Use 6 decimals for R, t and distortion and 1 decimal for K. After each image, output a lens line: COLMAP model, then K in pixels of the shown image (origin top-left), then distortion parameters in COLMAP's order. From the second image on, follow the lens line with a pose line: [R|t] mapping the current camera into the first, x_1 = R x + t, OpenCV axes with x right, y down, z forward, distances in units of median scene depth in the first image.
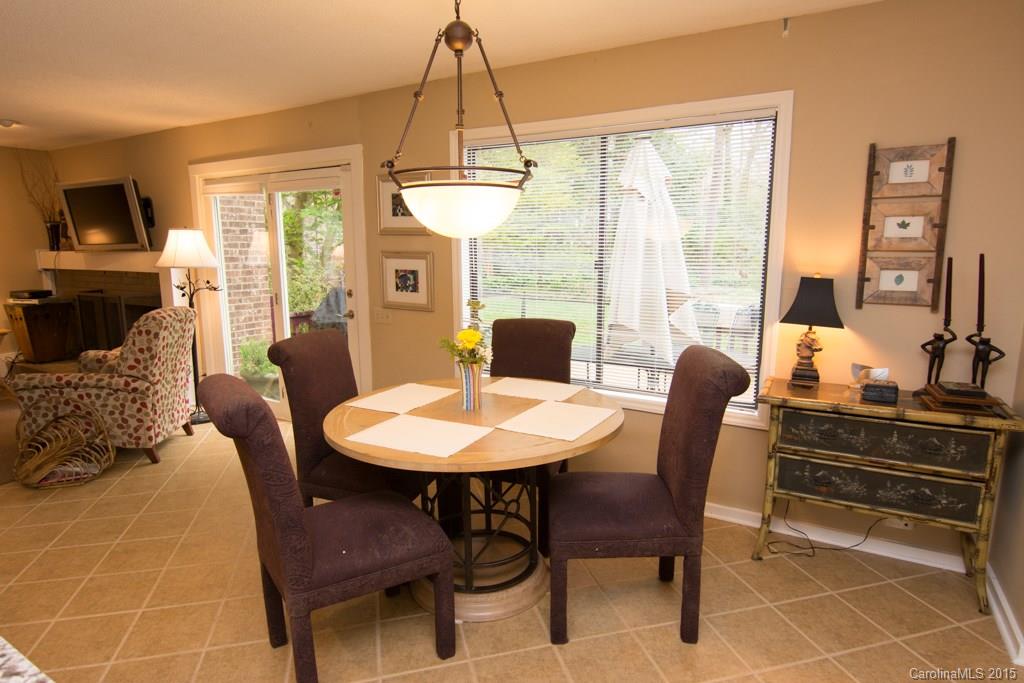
lens RADIAL K [[569.2, 0, 512.2], [0, 569.2, 340.1], [0, 0, 1]] dist [-0.006583, -0.008810]
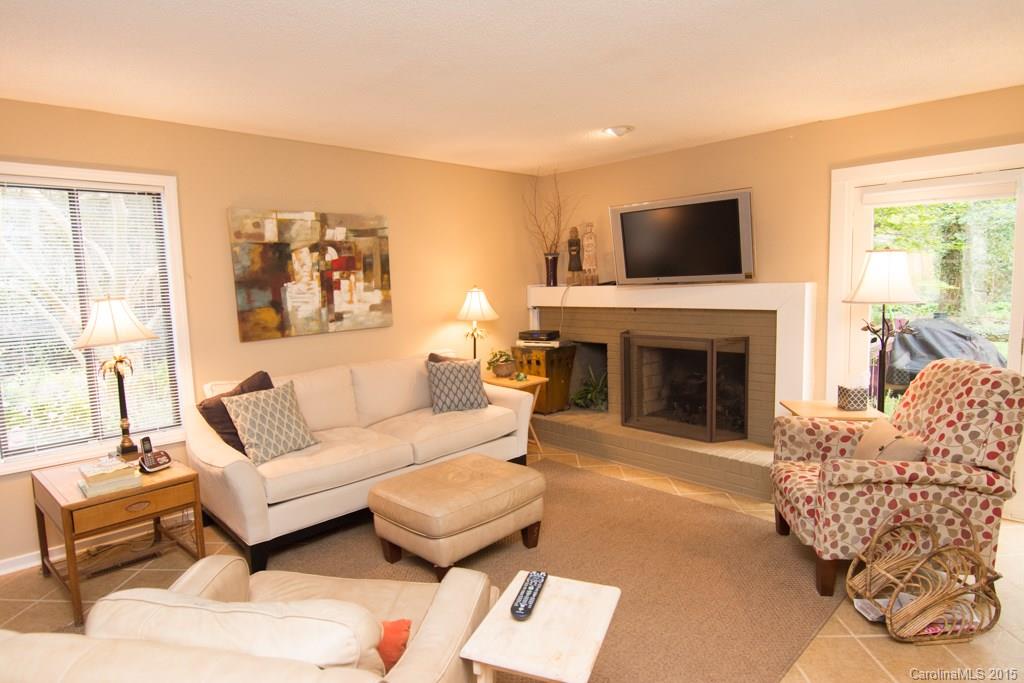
lens RADIAL K [[569.2, 0, 512.2], [0, 569.2, 340.9], [0, 0, 1]] dist [-0.006583, -0.008810]
pose [[0.959789, 0.000039, -0.280721, -1.017681], [-0.014716, 0.998632, -0.050175, -0.043233], [0.280335, 0.052289, 0.958477, 0.209711]]
